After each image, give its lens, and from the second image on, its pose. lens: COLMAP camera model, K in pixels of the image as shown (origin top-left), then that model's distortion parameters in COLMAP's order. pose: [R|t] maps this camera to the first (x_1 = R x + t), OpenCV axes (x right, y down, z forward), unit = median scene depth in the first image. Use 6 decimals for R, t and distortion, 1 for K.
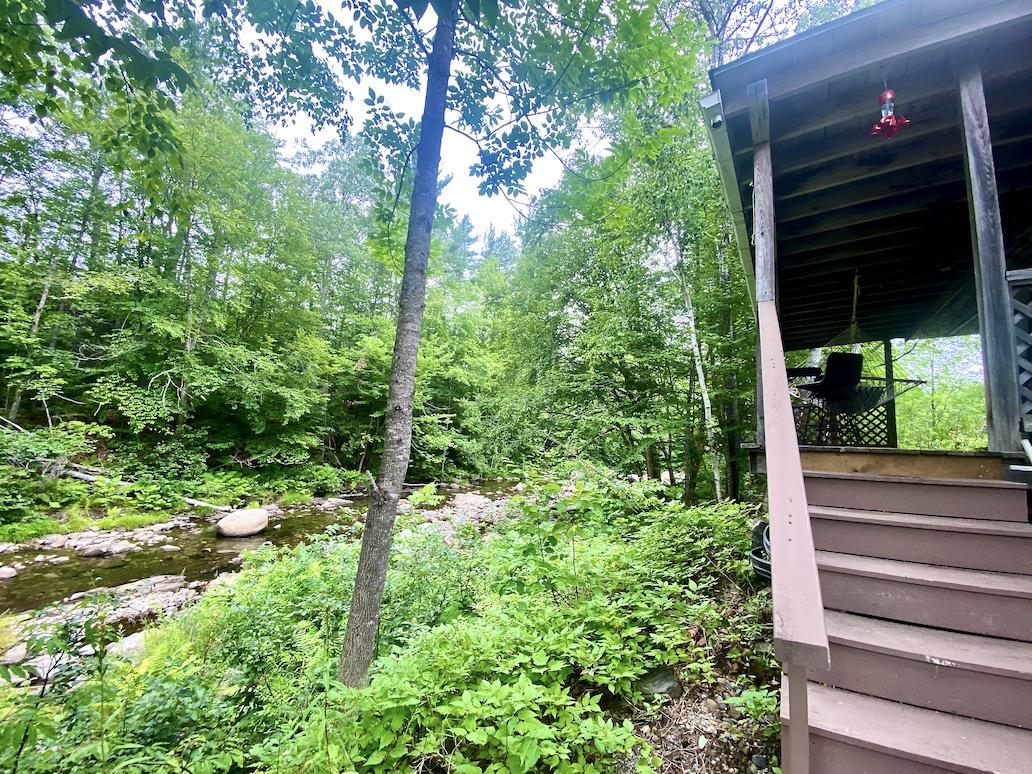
lens RADIAL K [[407.5, 0, 514.5], [0, 407.5, 388.2], [0, 0, 1]] dist [-0.015444, -0.006010]
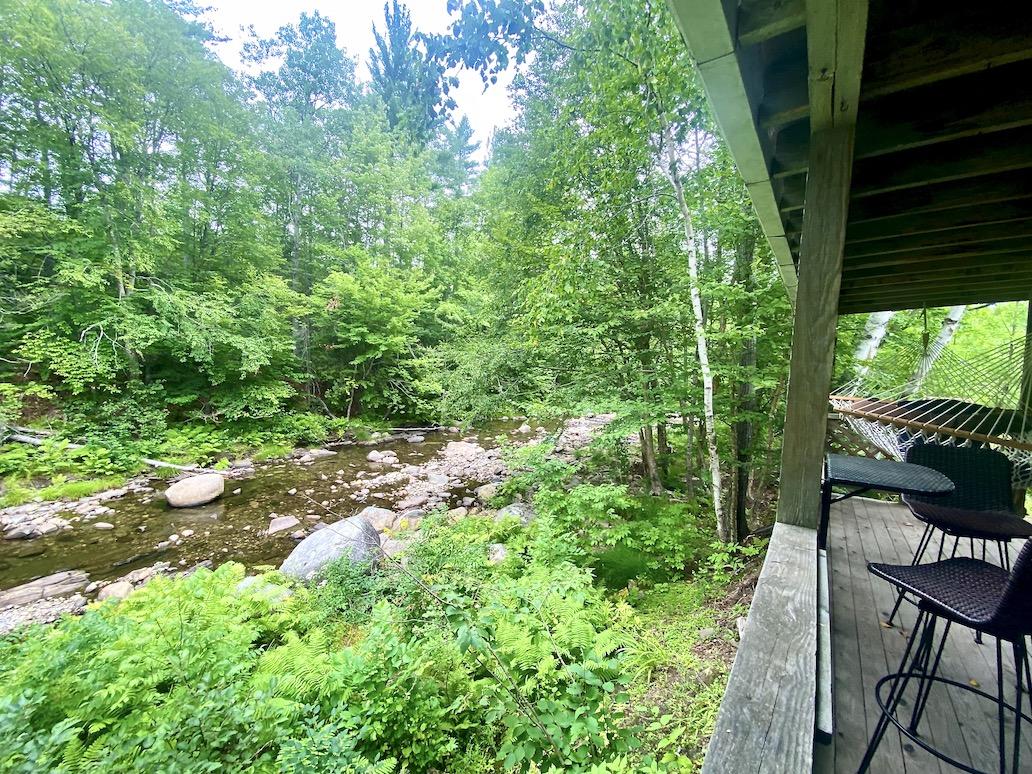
lens RADIAL K [[407.5, 0, 522.3], [0, 407.5, 381.5], [0, 0, 1]] dist [-0.015444, -0.006010]
pose [[0.998141, -0.001714, -0.060918, 0.152695], [0.012283, 0.984749, 0.173550, -0.071893], [0.059691, -0.173975, 0.982939, 0.224225]]
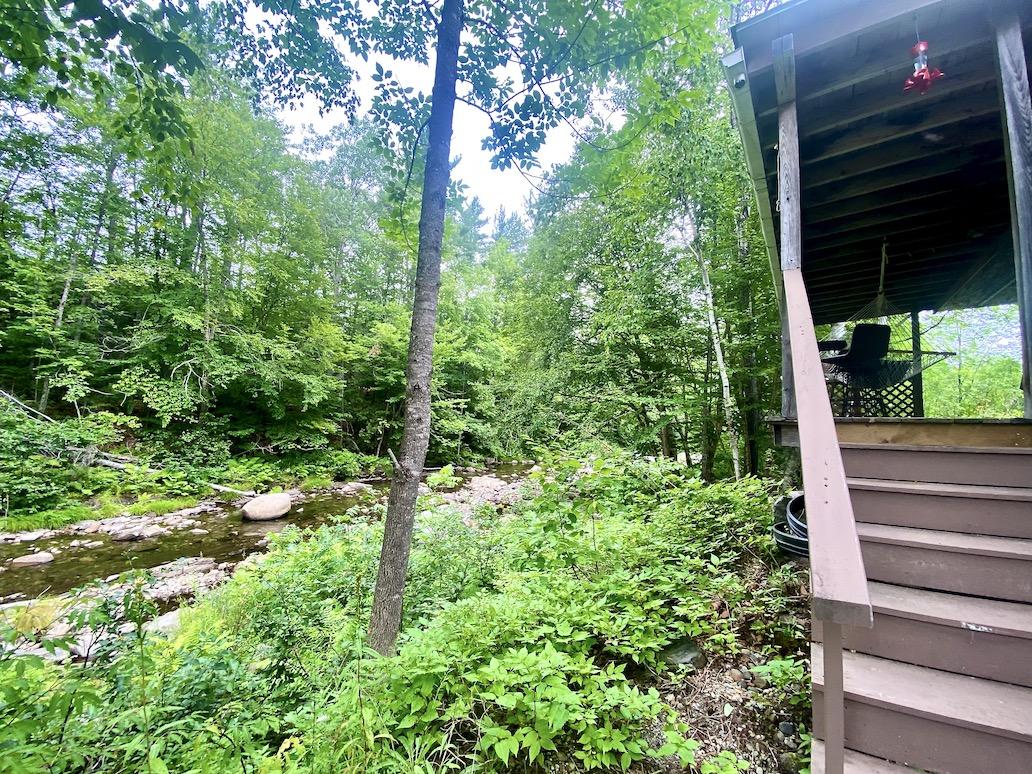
lens RADIAL K [[407.5, 0, 515.0], [0, 407.5, 388.1], [0, 0, 1]] dist [-0.015444, -0.006010]
pose [[0.999329, -0.018025, -0.031888, -0.003342], [0.019217, 0.999114, 0.037452, 0.004974], [0.031185, -0.038040, 0.998790, 0.001316]]
